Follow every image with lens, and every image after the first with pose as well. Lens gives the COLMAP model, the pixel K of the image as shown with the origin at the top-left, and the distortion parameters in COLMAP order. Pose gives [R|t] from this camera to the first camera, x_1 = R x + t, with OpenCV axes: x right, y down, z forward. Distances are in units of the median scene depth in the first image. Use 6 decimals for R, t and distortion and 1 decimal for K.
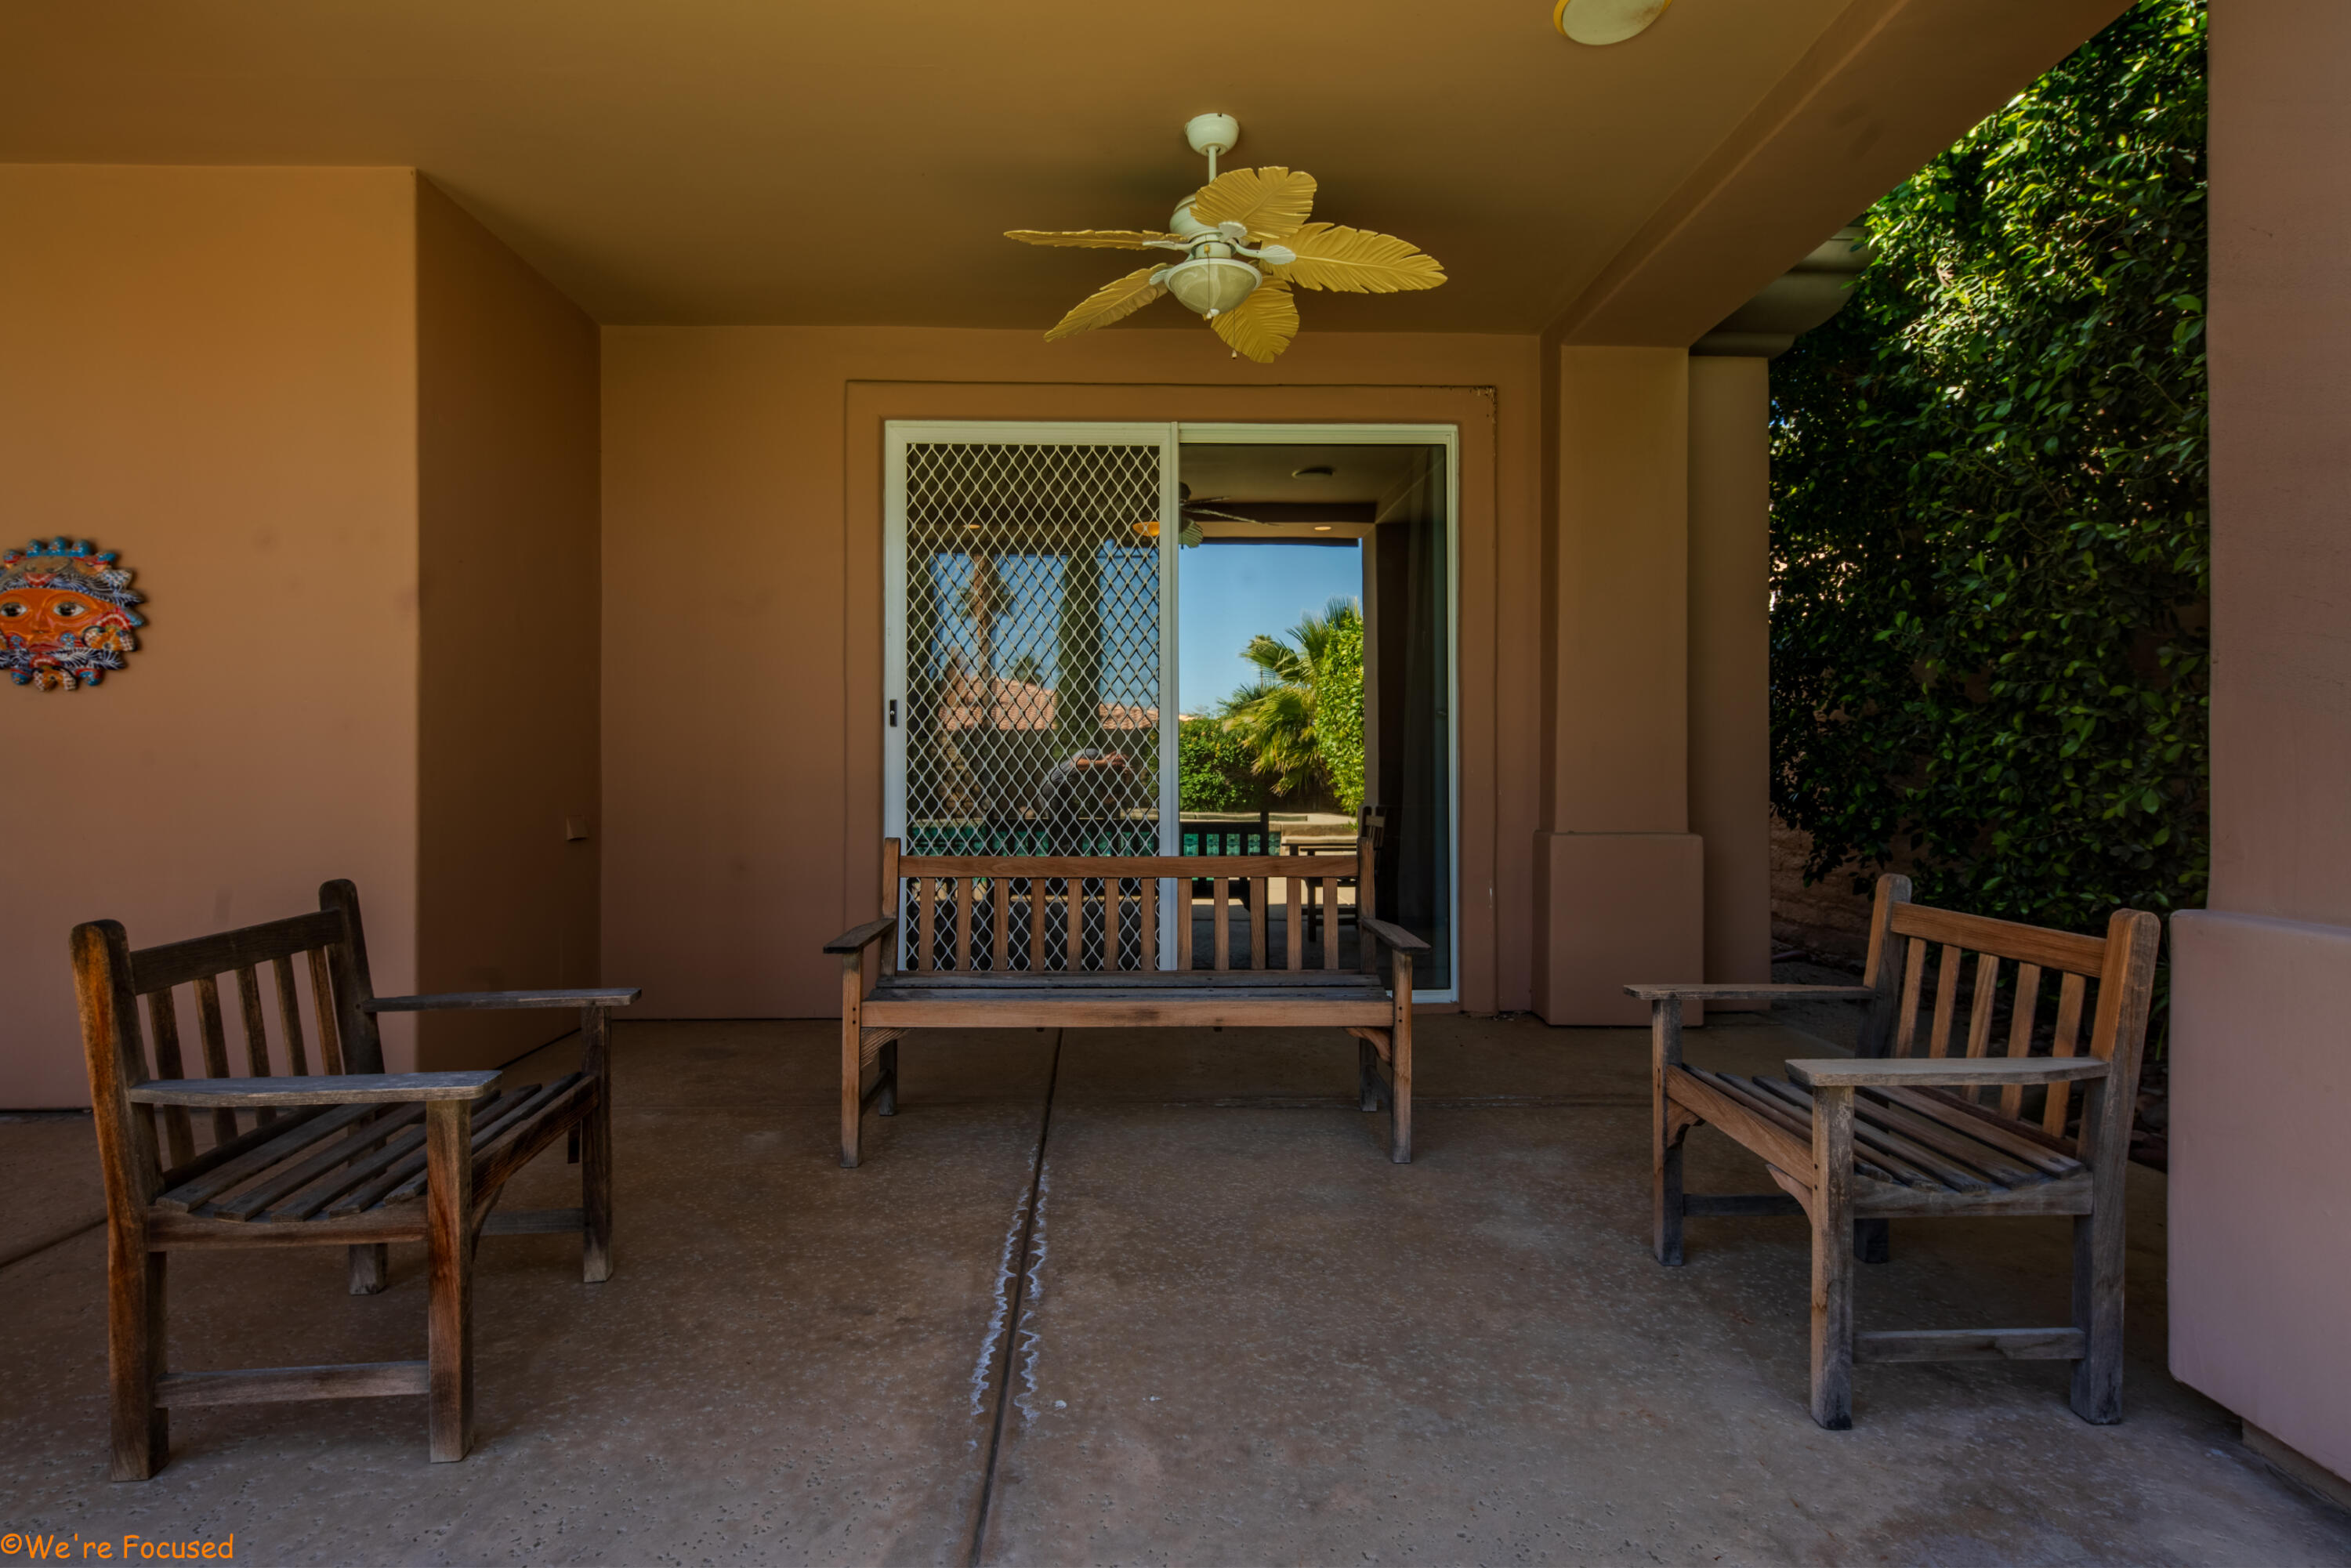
lens RADIAL K [[1131.7, 0, 1165.2], [0, 1131.7, 777.4], [0, 0, 1]] dist [-0.000014, -0.000912]
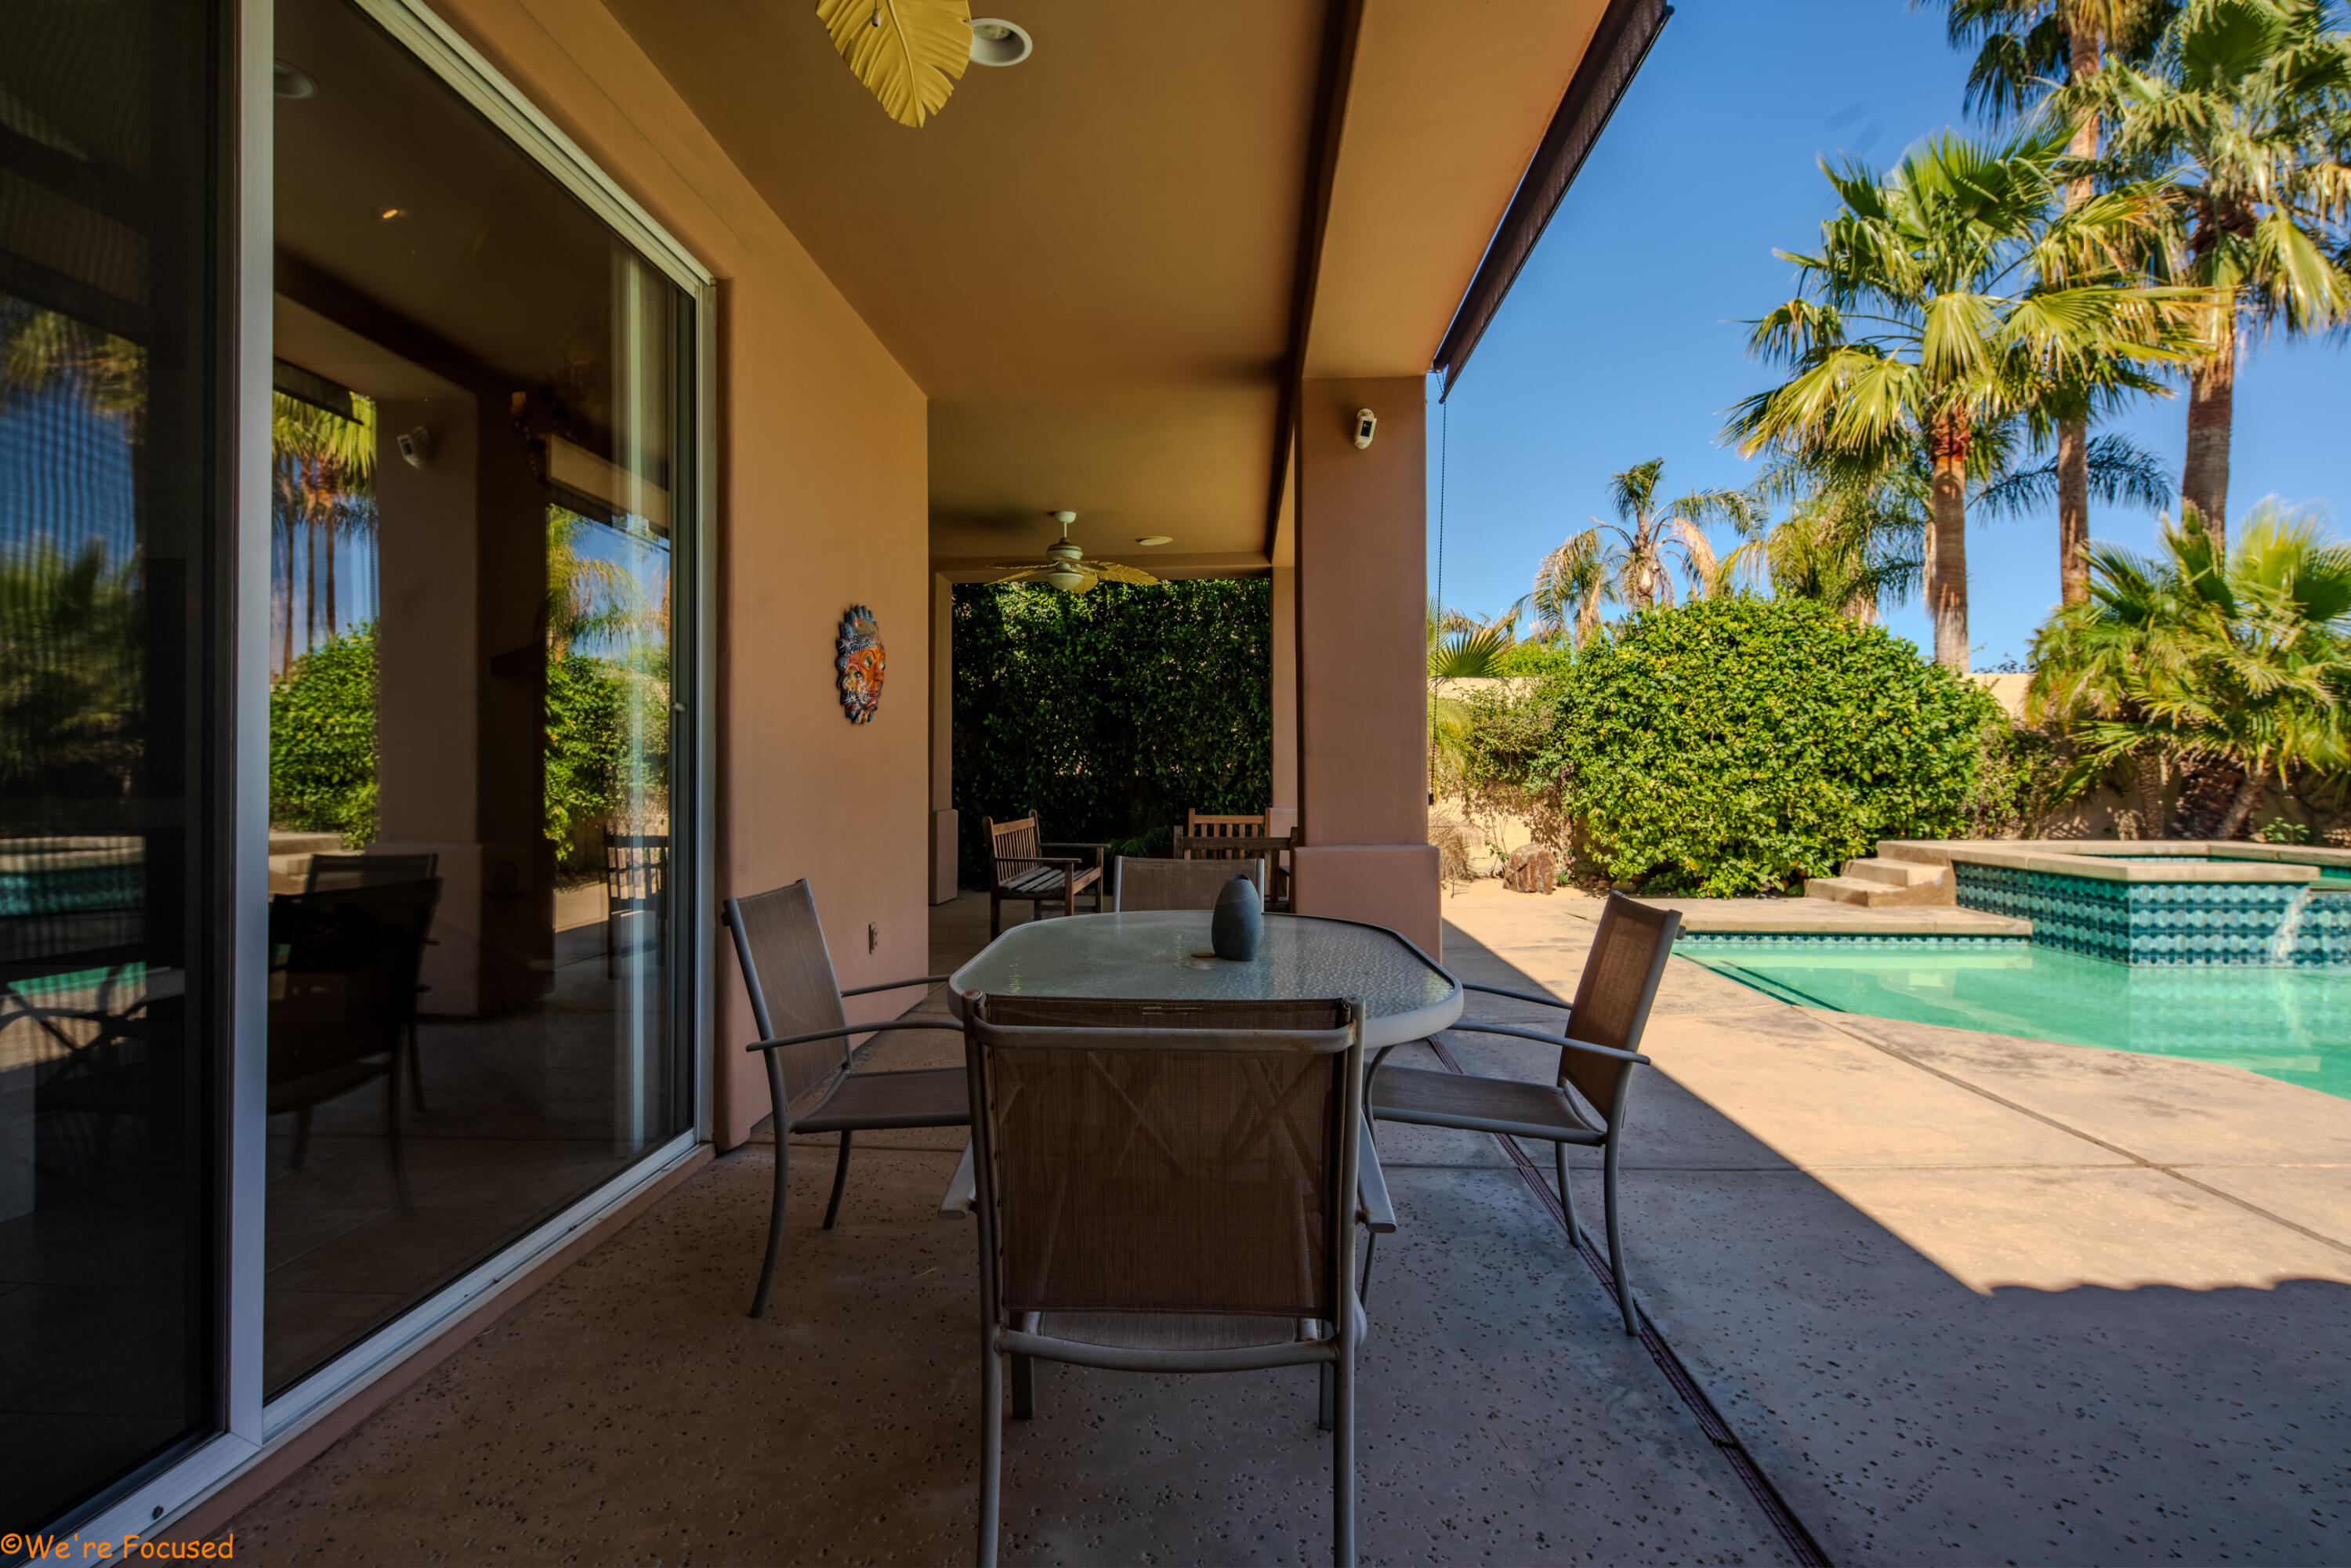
lens RADIAL K [[1146.8, 0, 1167.5], [0, 1146.8, 778.8], [0, 0, 1]] dist [0.002536, -0.005773]
pose [[0.107311, -0.000723, 0.994225, -1.599156], [0.003608, 0.999993, 0.000338, -0.007785], [-0.994219, 0.003551, 0.107313, 0.347099]]
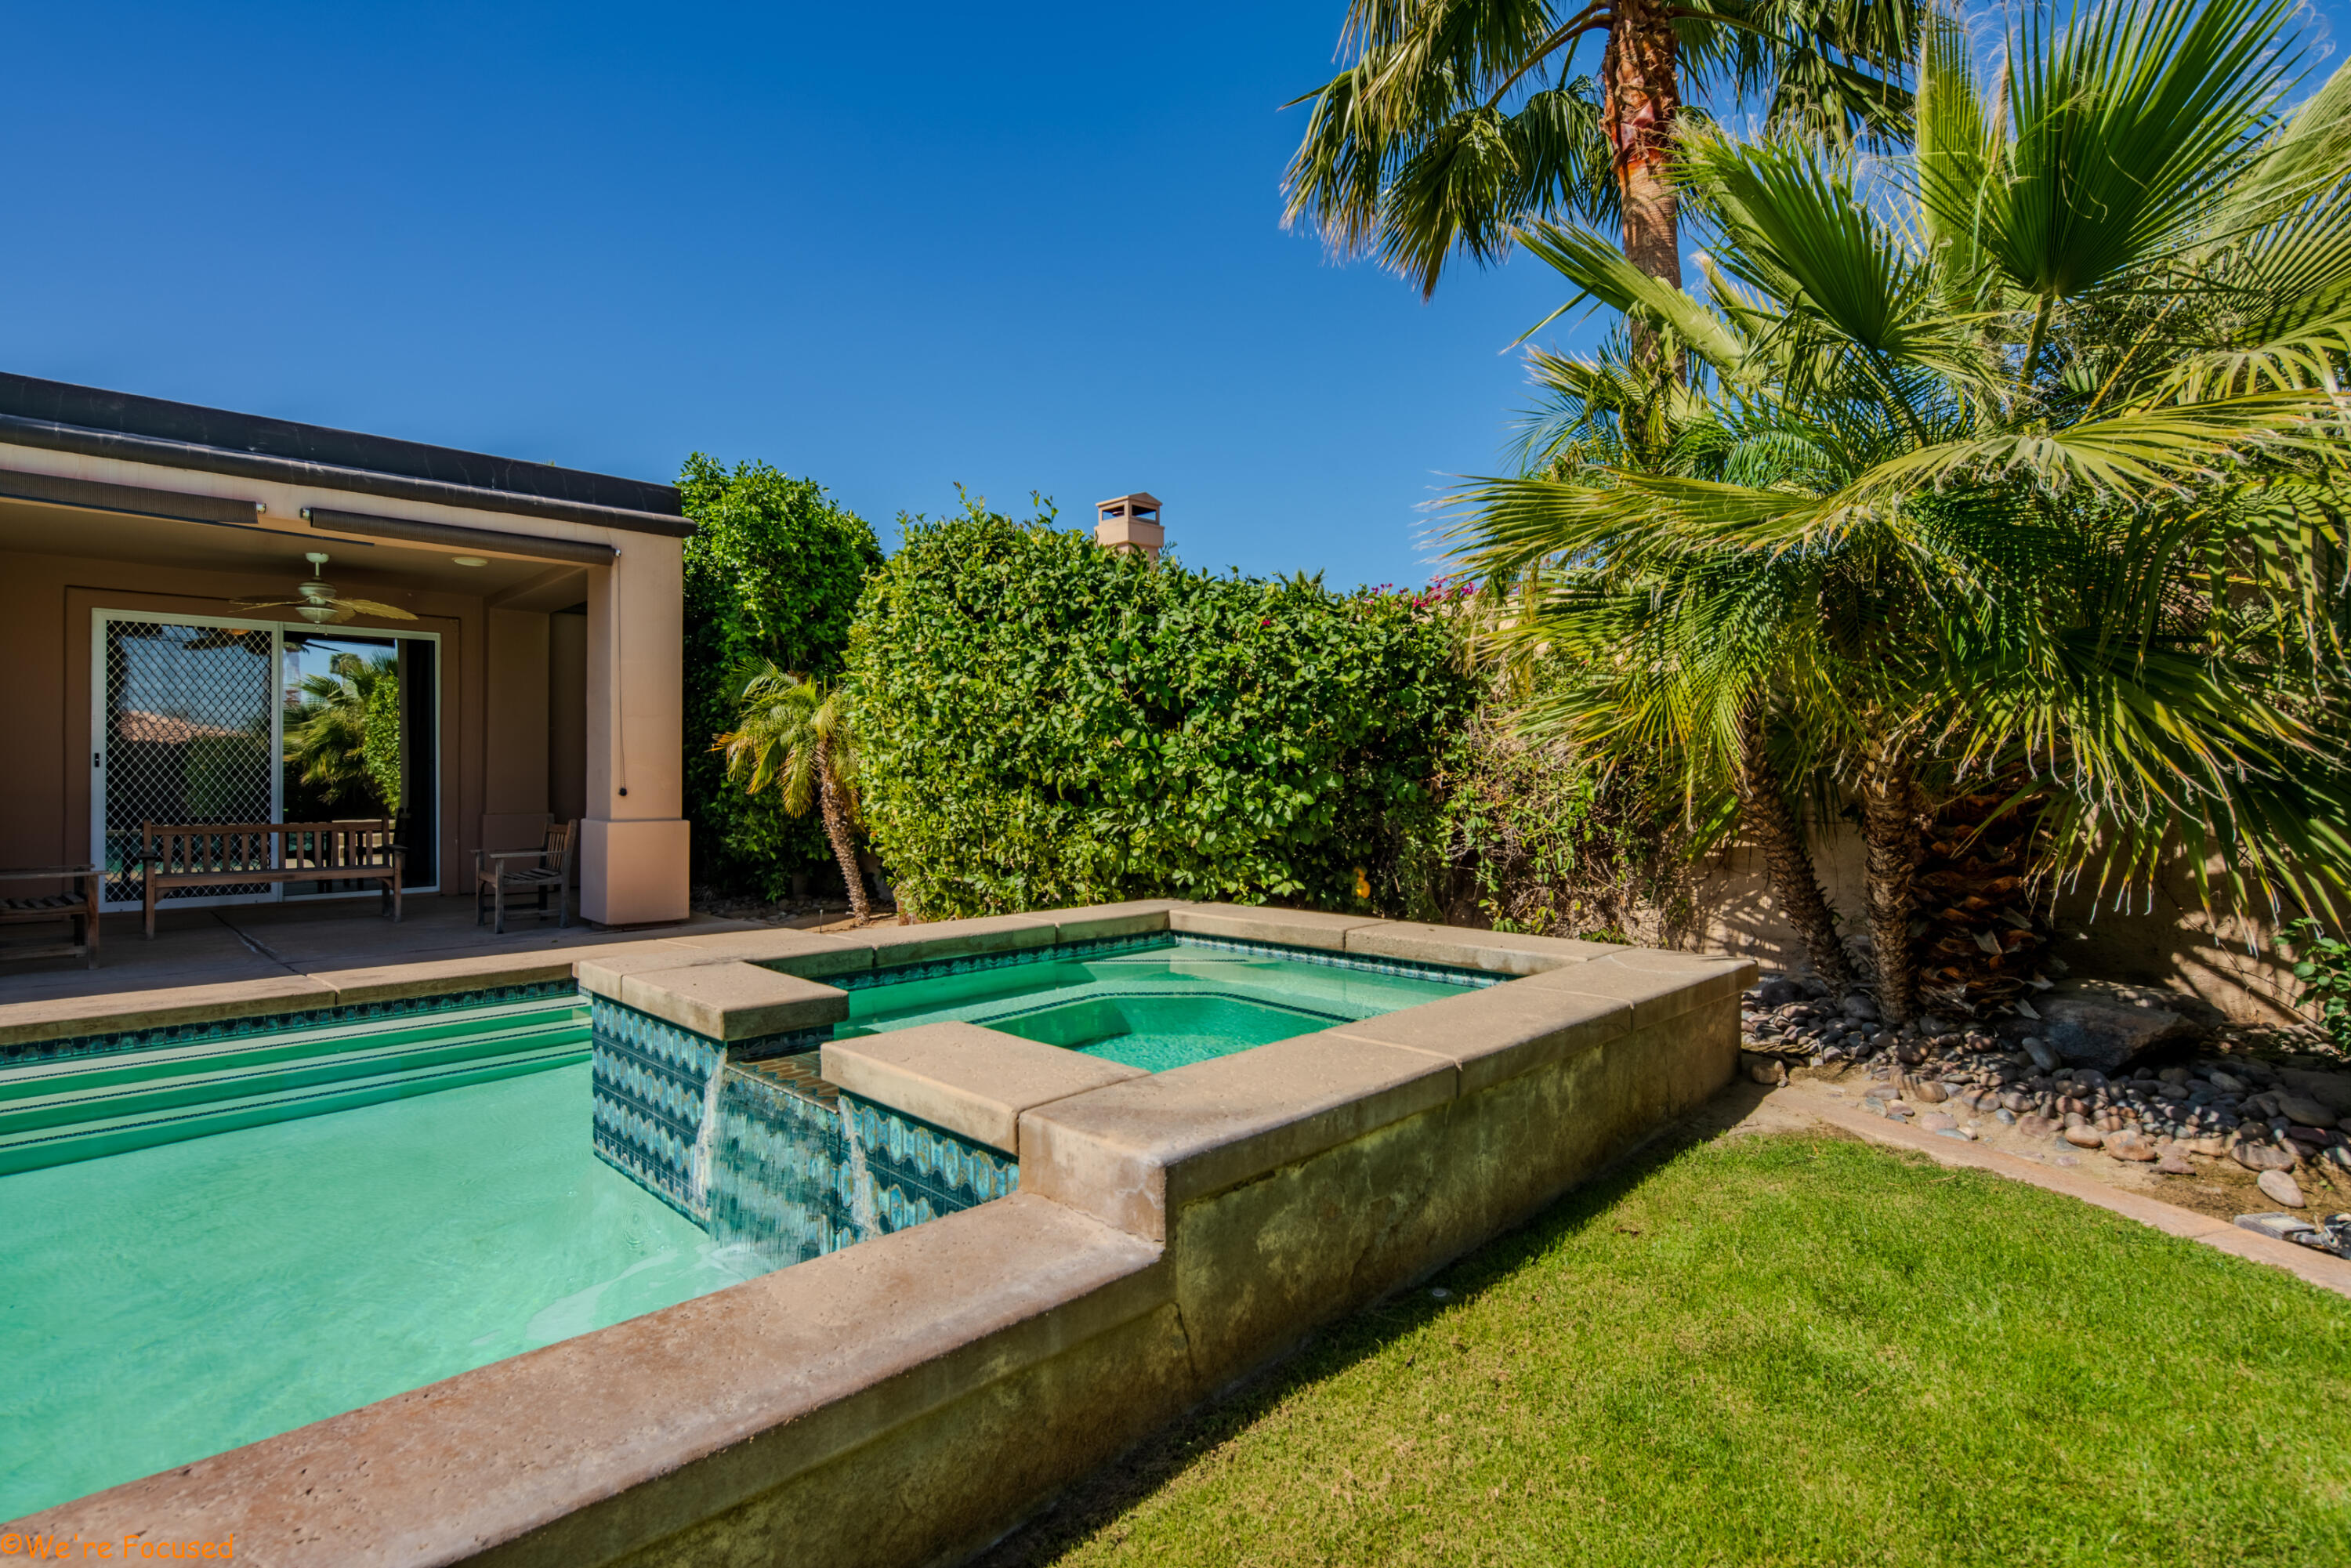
lens RADIAL K [[1131.7, 0, 1165.2], [0, 1131.7, 777.4], [0, 0, 1]] dist [-0.000014, -0.000912]
pose [[0.733071, 0.000391, 0.680152, -0.214224], [0.002659, 0.999991, -0.003440, -0.015718], [-0.680146, 0.004330, 0.733063, -1.623421]]
